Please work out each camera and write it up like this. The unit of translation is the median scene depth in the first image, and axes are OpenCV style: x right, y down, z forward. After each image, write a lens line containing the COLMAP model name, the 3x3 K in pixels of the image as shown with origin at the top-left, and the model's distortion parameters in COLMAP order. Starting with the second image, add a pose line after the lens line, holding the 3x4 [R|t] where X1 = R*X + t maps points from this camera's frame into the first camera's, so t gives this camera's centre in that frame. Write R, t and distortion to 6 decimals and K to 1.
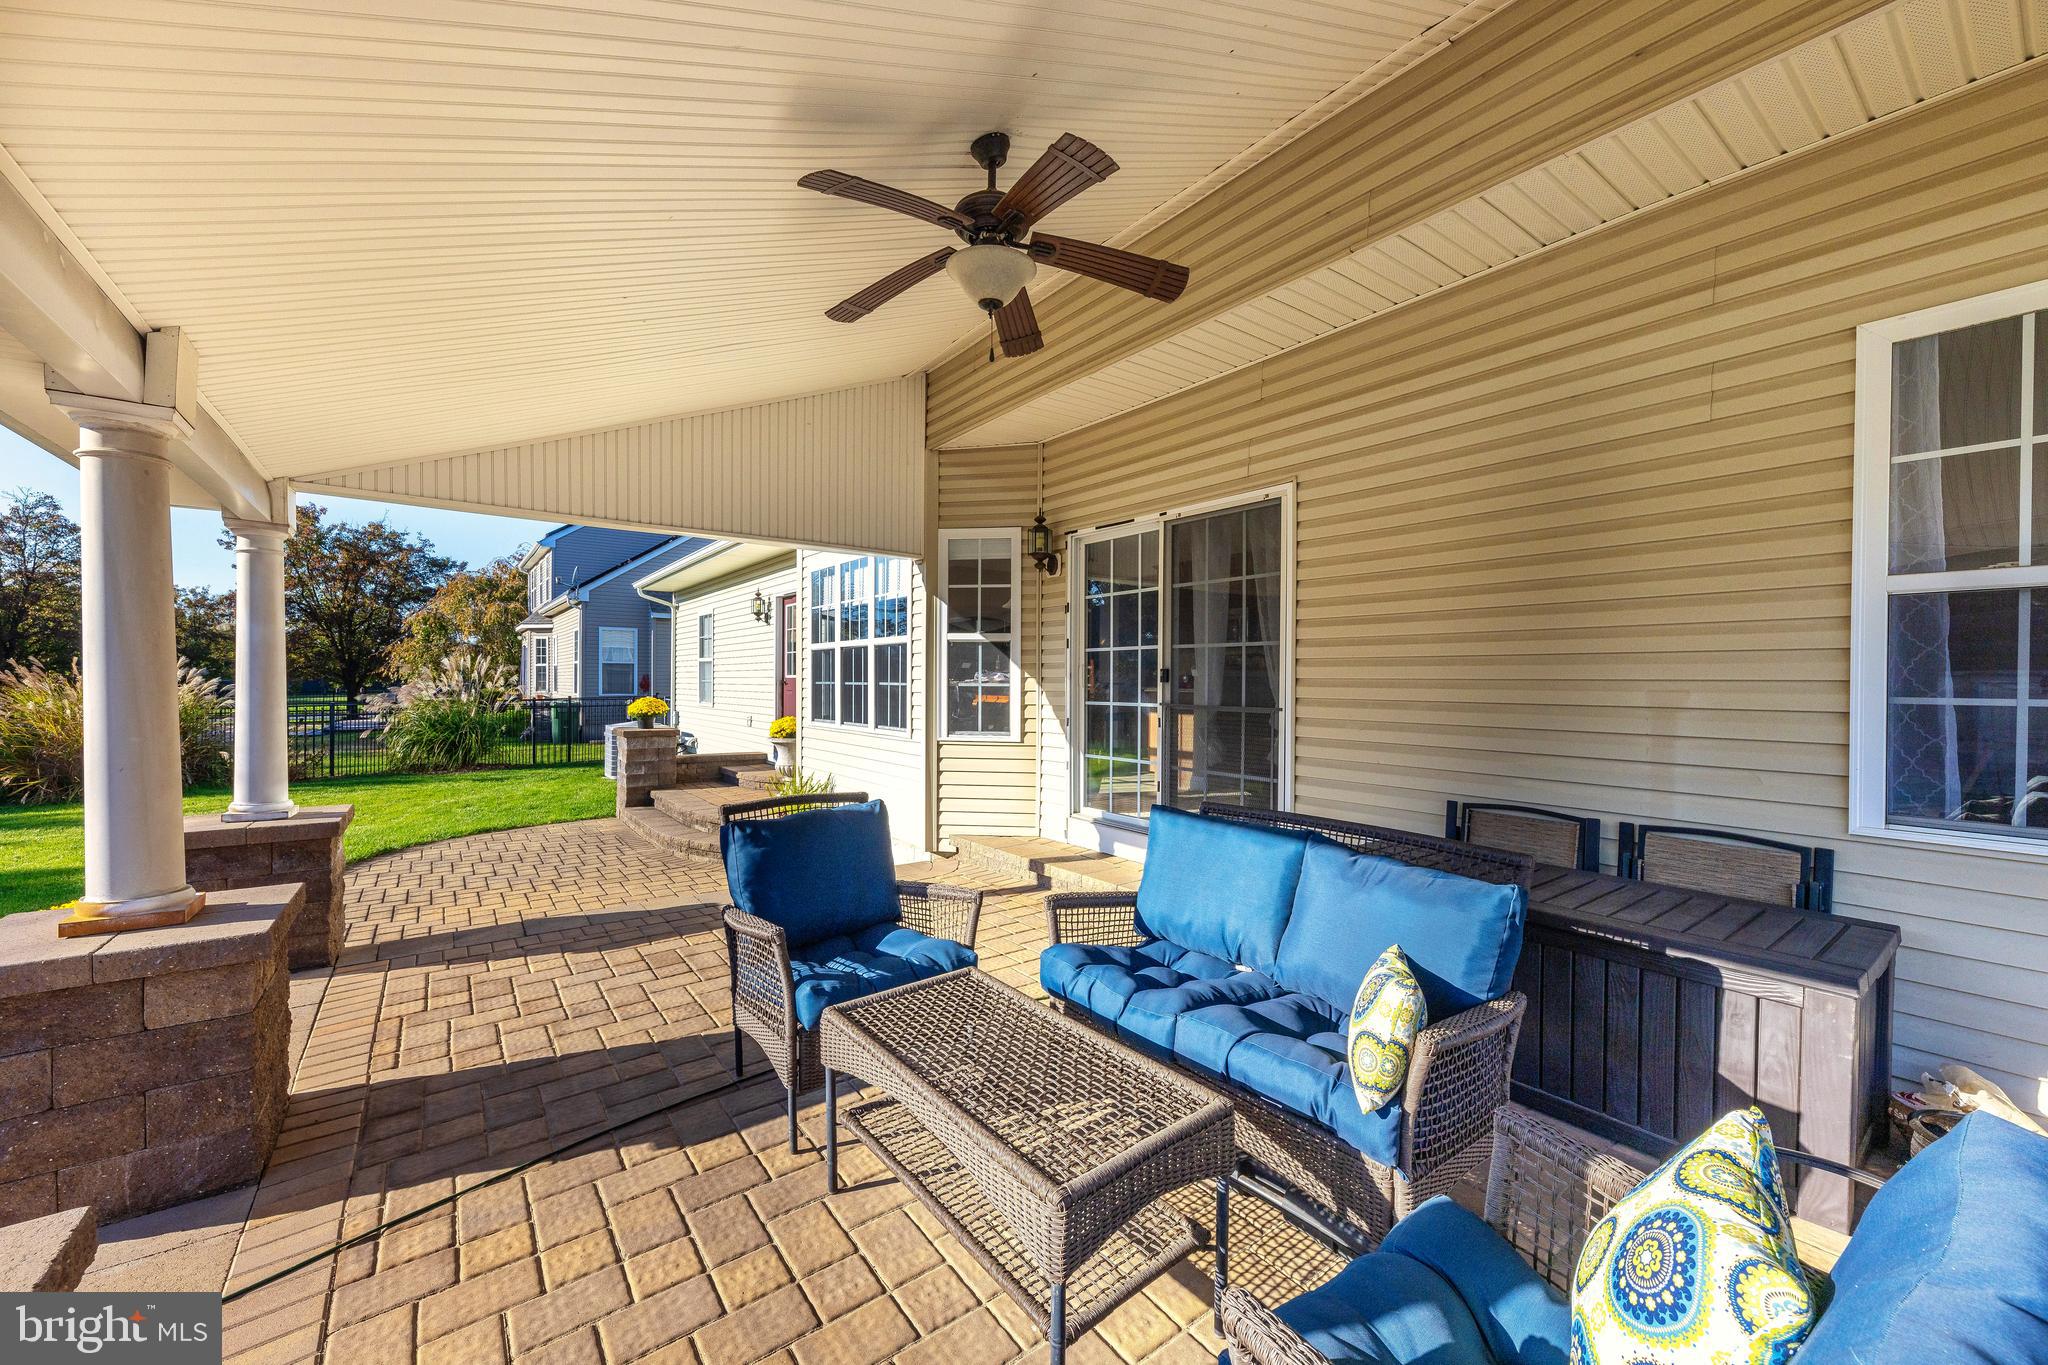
lens RADIAL K [[797.6, 0, 1007.3], [0, 797.6, 687.2], [0, 0, 1]] dist [0.014384, 0.000112]
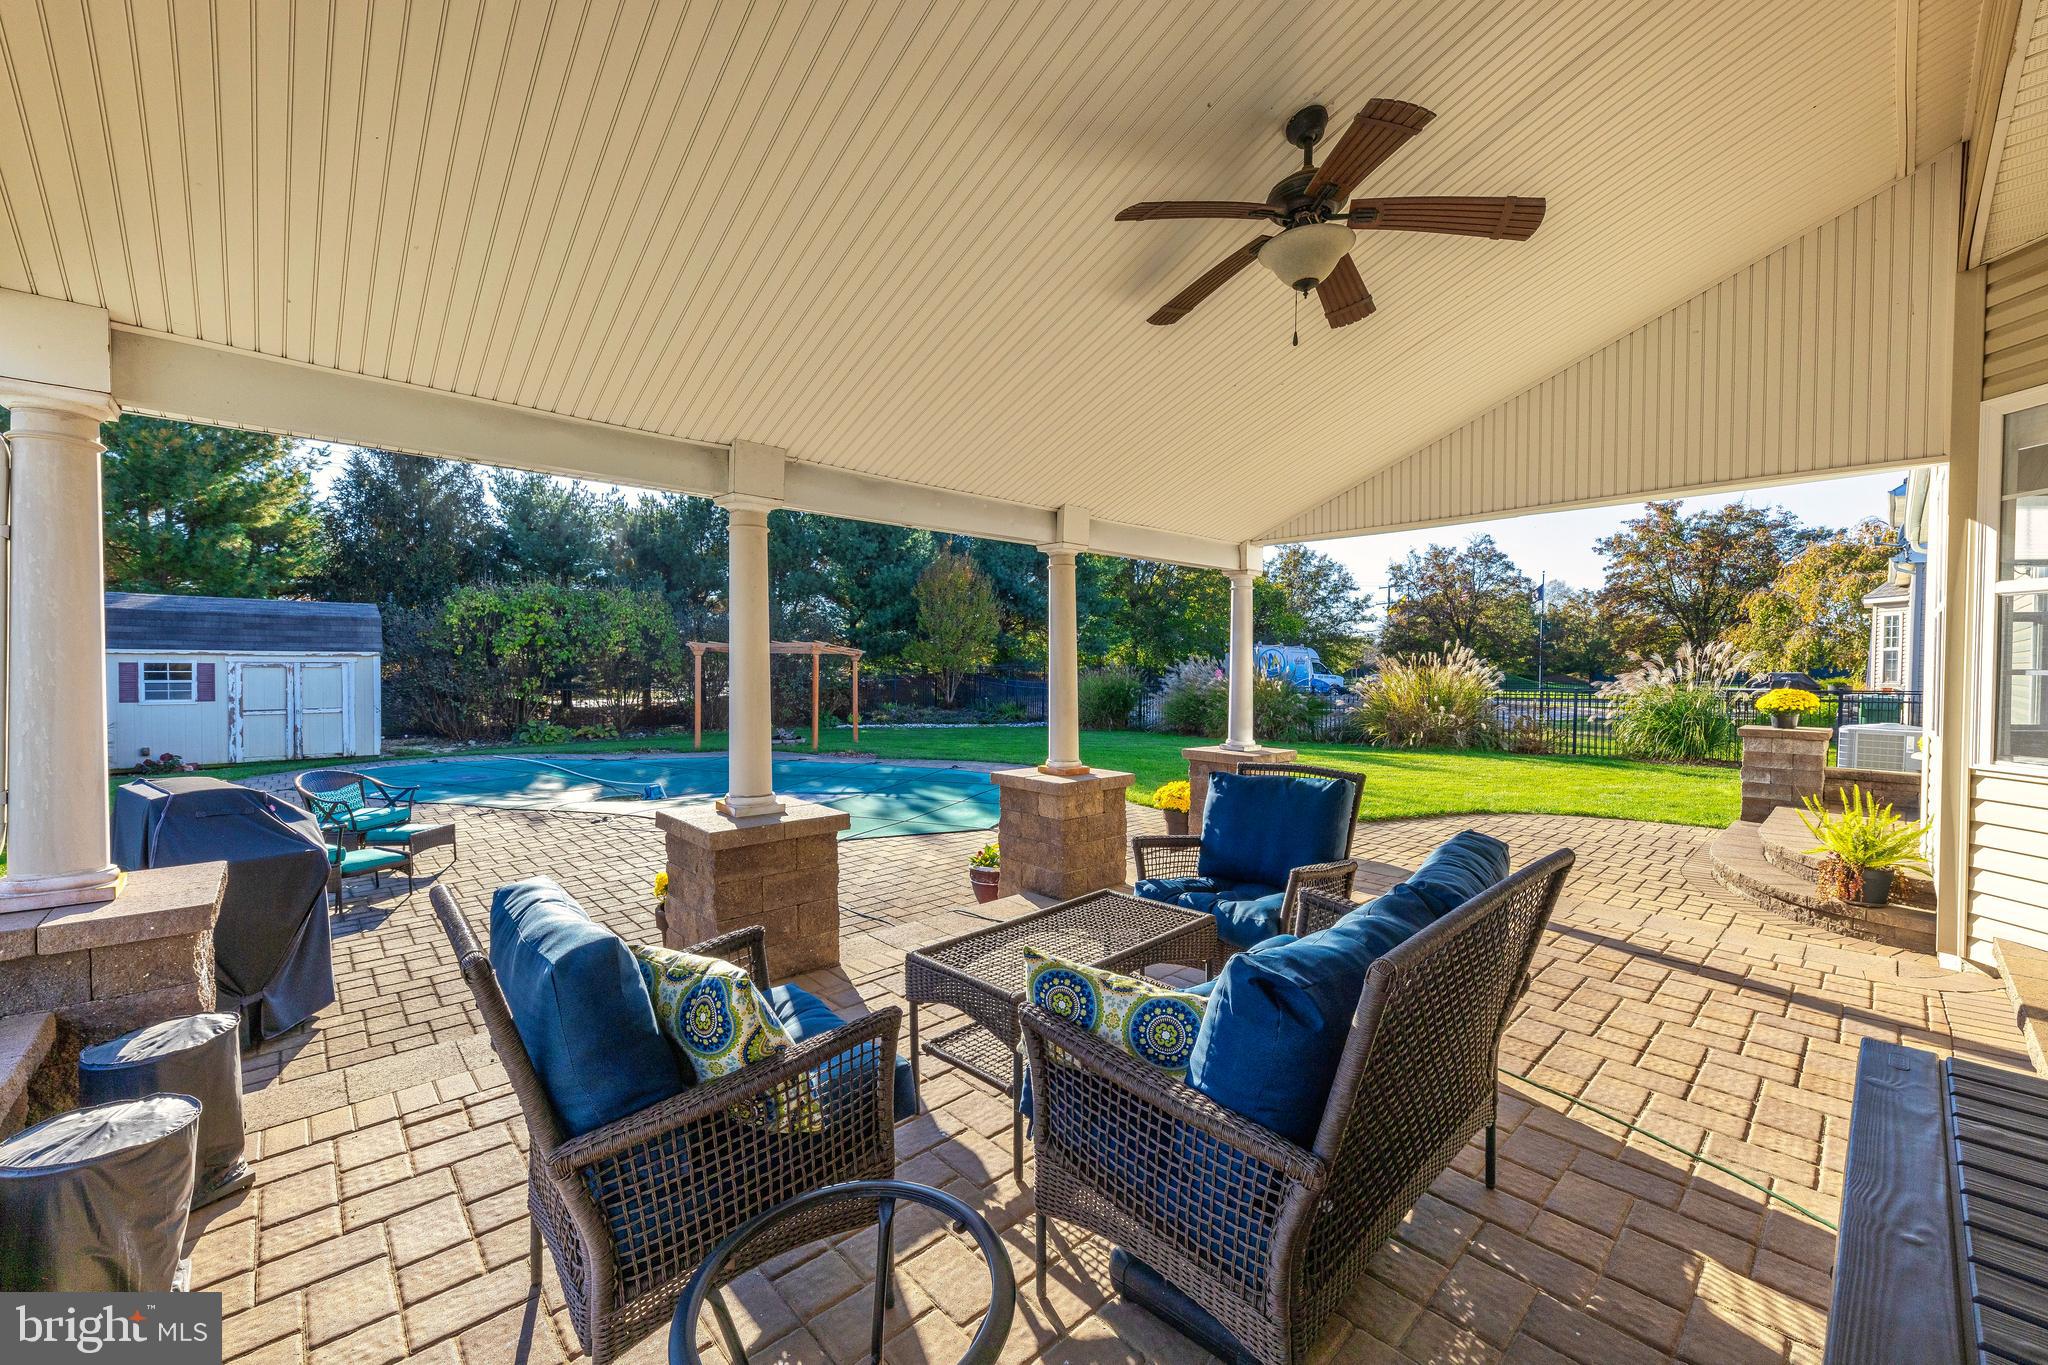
lens RADIAL K [[797.6, 0, 1010.4], [0, 797.6, 672.5], [0, 0, 1]] dist [0.014384, 0.000112]
pose [[0.101449, 0.004580, -0.994830, 0.262092], [-0.009349, 0.999950, 0.003650, 0.000911], [0.994797, 0.008931, 0.101486, 0.150021]]
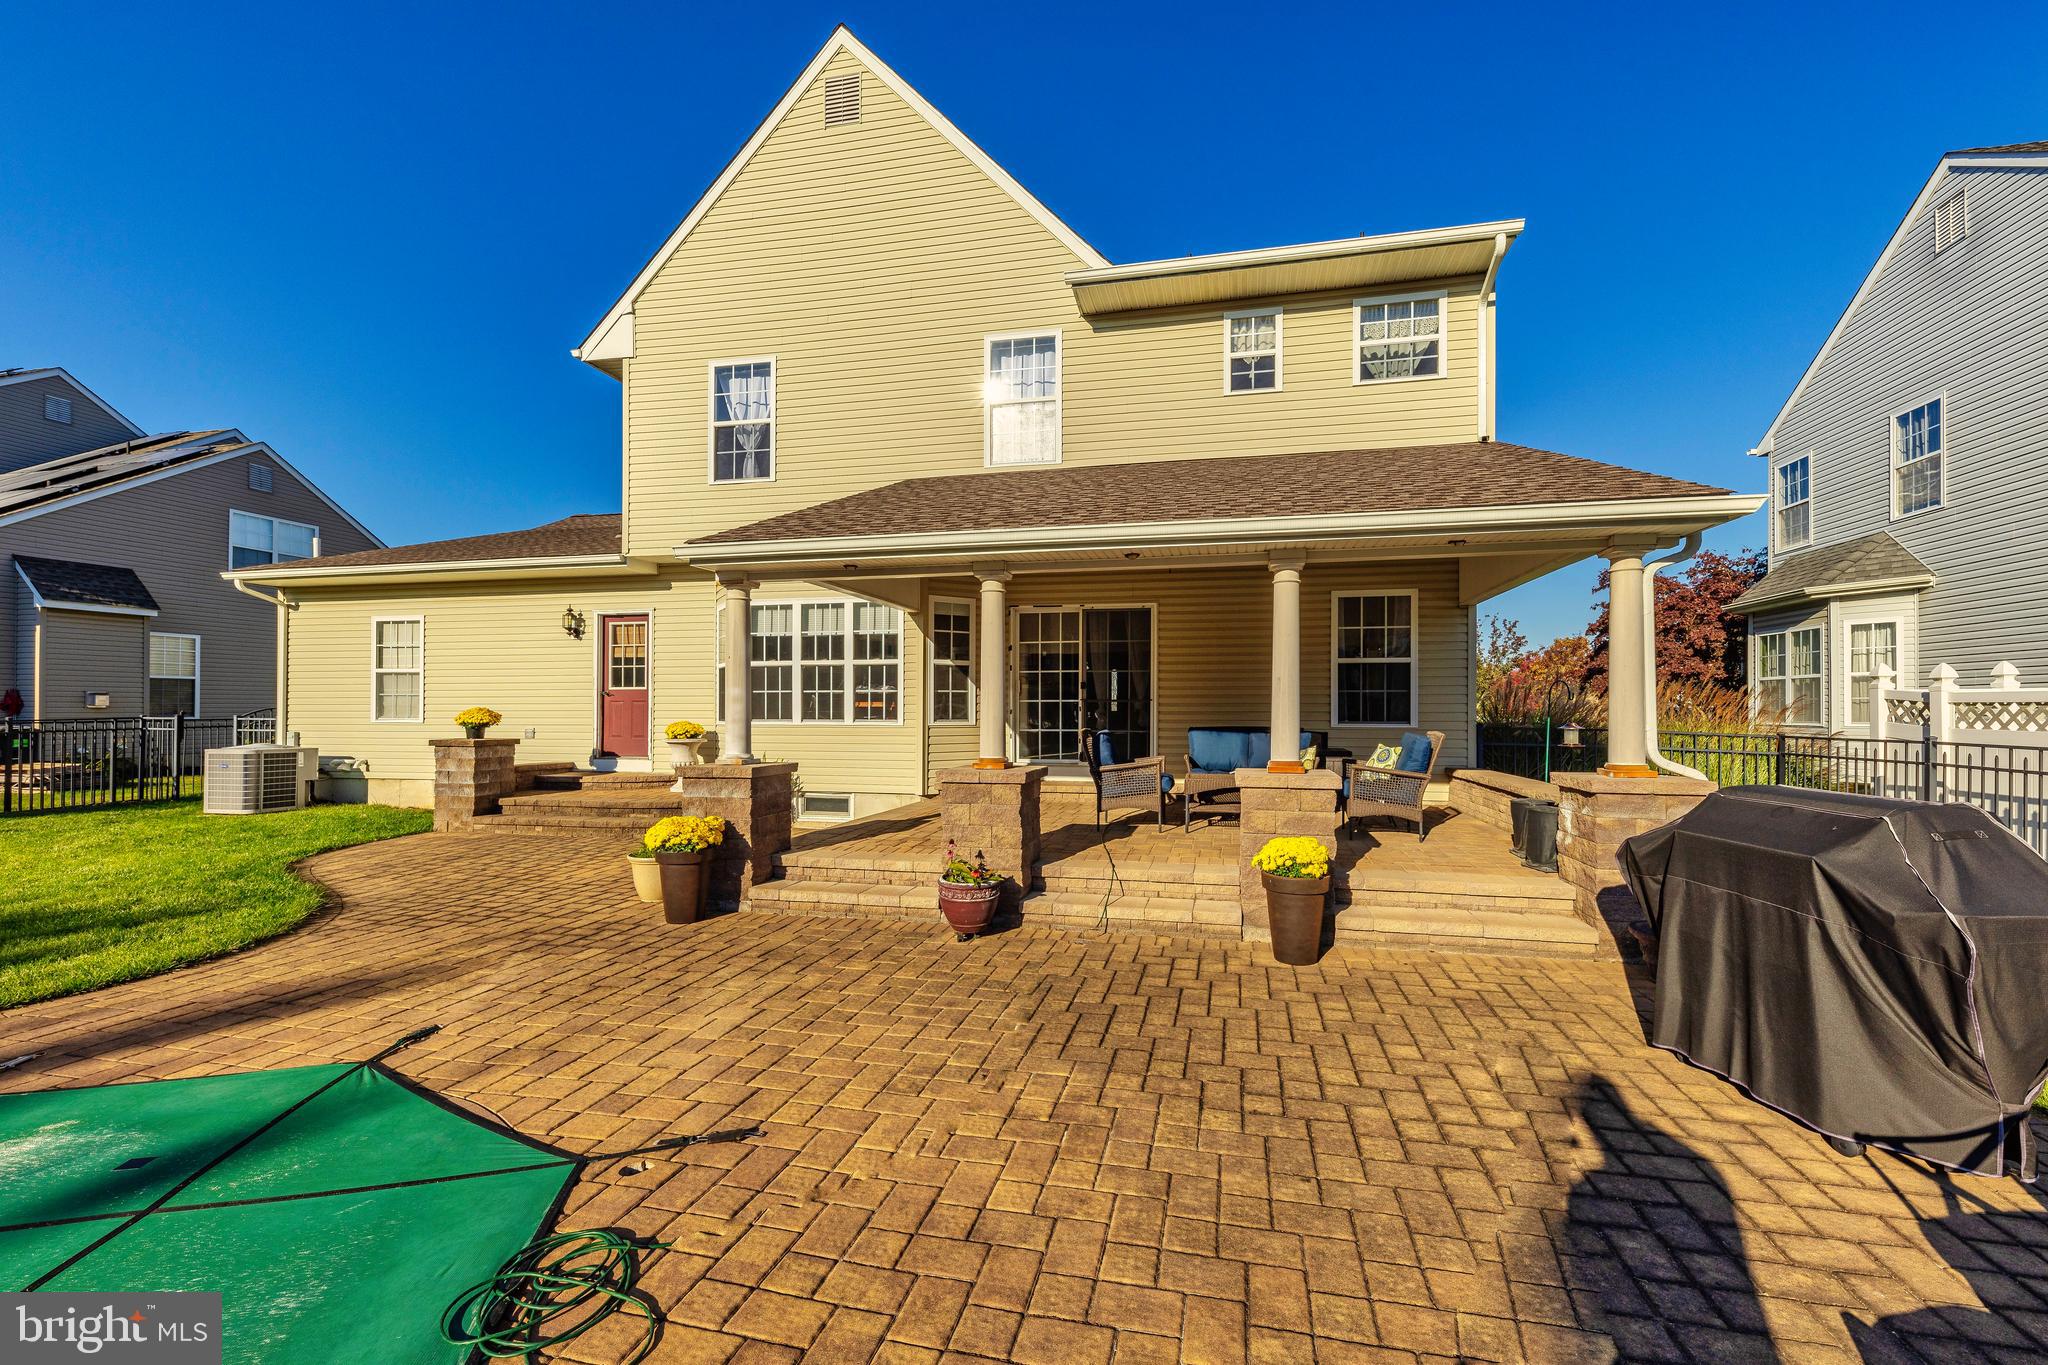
lens RADIAL K [[797.6, 0, 1038.6], [0, 797.6, 701.6], [0, 0, 1]] dist [0.014384, 0.000112]
pose [[0.753592, 0.001289, 0.657342, -0.601009], [0.008515, 0.999895, -0.011723, 0.024063], [-0.657288, 0.014431, 0.753502, -0.221789]]
